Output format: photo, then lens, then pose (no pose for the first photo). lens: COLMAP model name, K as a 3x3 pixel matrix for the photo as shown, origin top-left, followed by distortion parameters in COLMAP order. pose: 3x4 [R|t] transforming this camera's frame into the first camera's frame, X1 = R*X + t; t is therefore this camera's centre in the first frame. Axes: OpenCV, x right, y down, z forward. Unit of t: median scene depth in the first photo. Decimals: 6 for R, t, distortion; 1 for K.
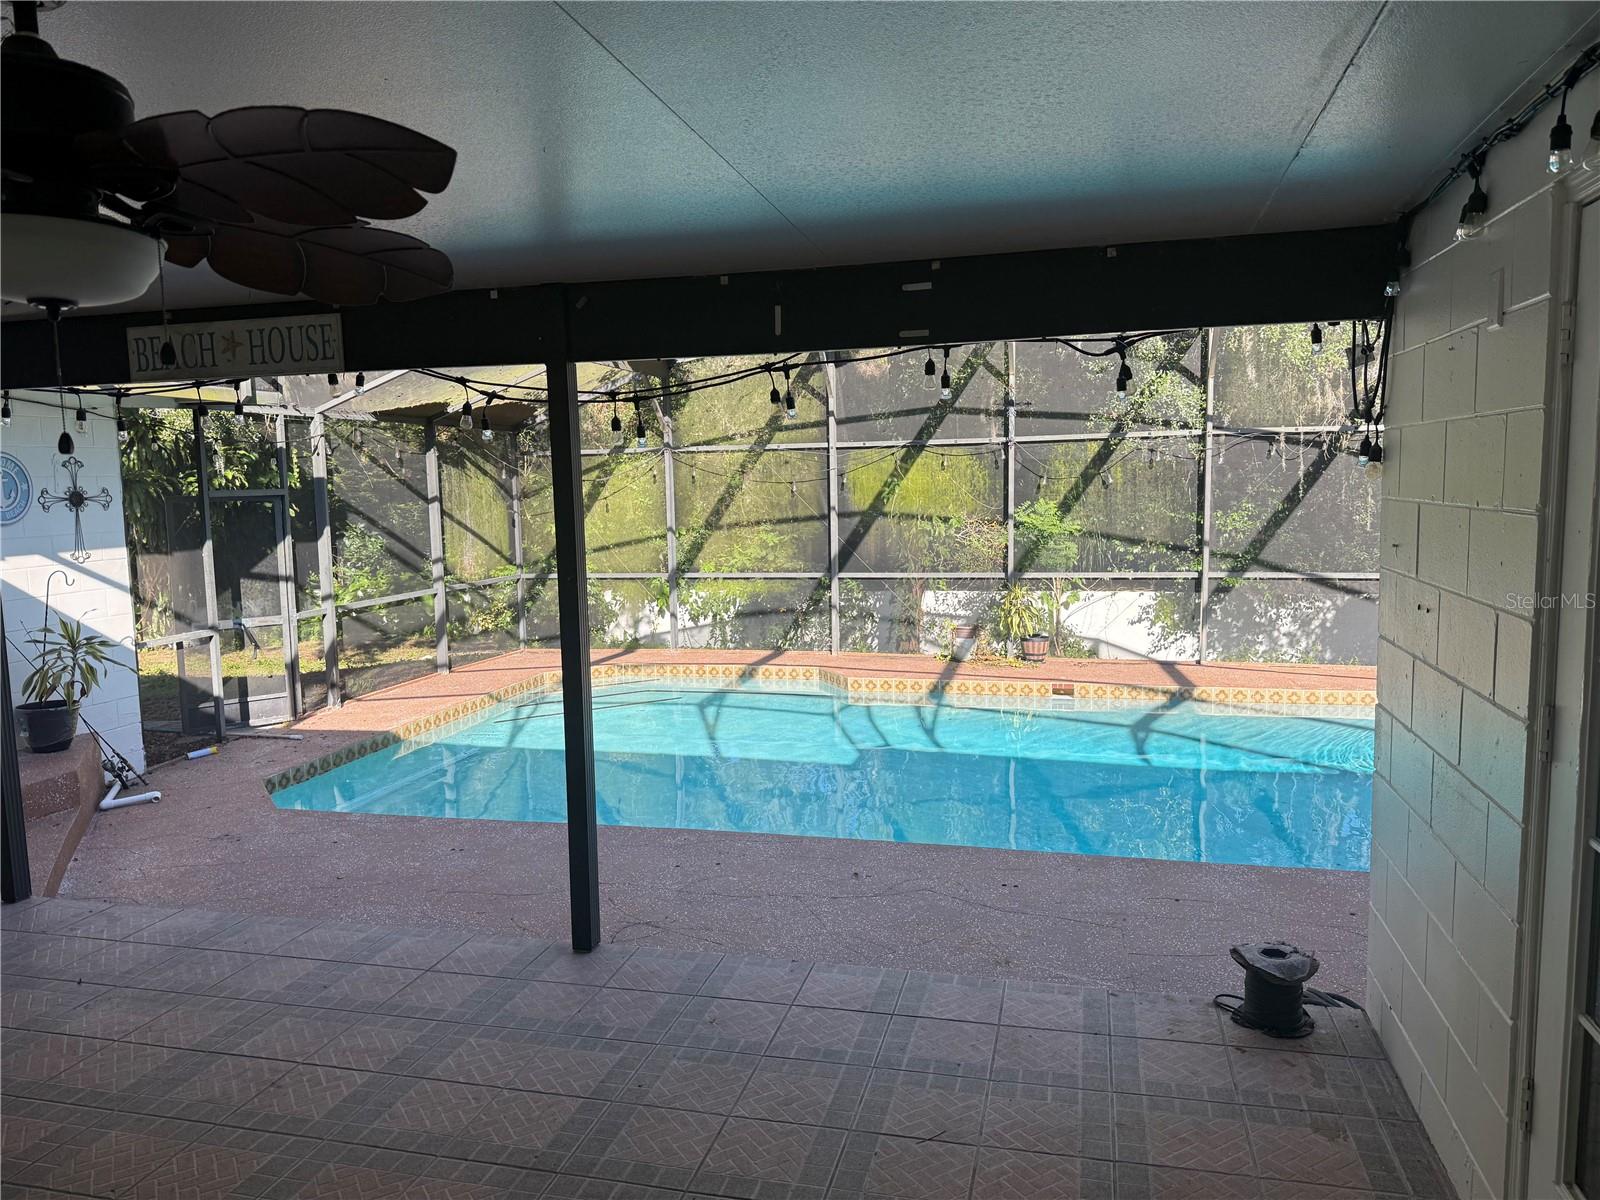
lens RADIAL K [[1133.9, 0, 805.2], [0, 1133.9, 599.0], [0, 0, 1]] dist [0.043720, -0.035413]
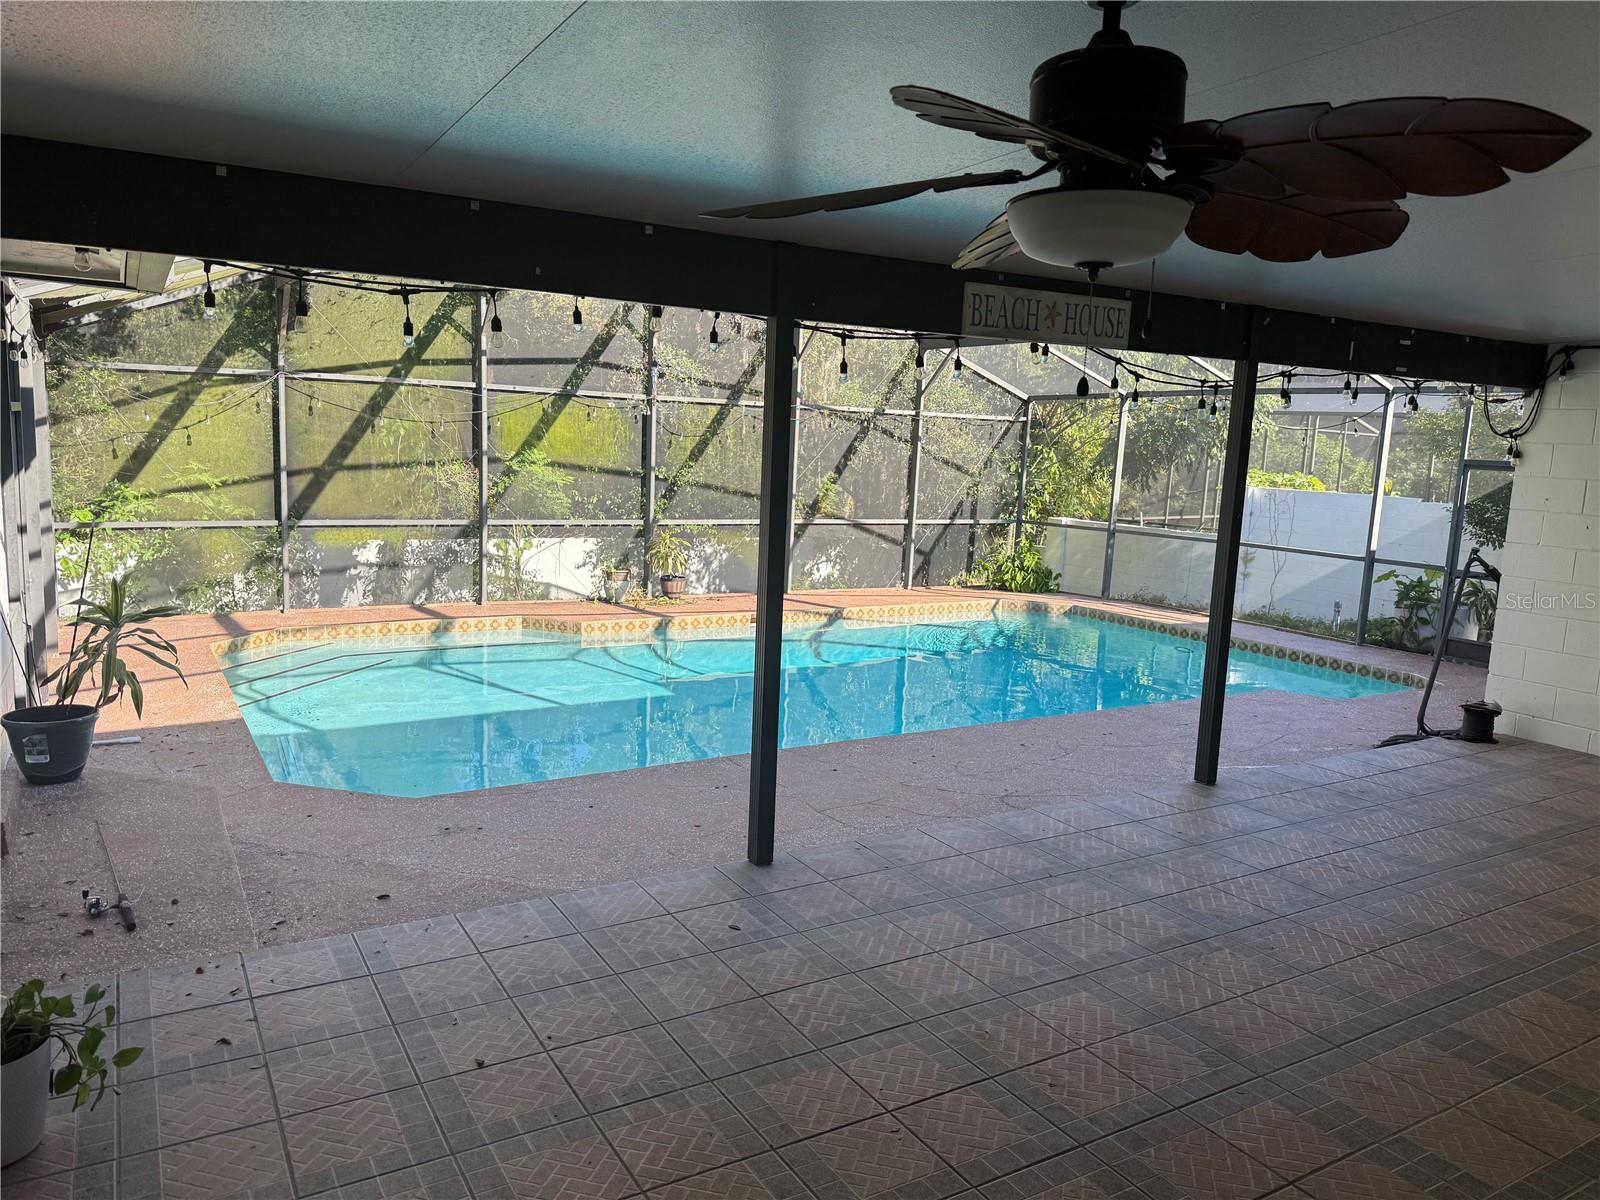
lens RADIAL K [[1133.9, 0, 807.1], [0, 1133.9, 607.4], [0, 0, 1]] dist [0.043720, -0.035413]
pose [[0.698217, -0.059188, 0.713436, -0.524194], [0.022858, 0.997911, 0.060418, -0.001229], [-0.715522, -0.025877, 0.698111, 0.130353]]
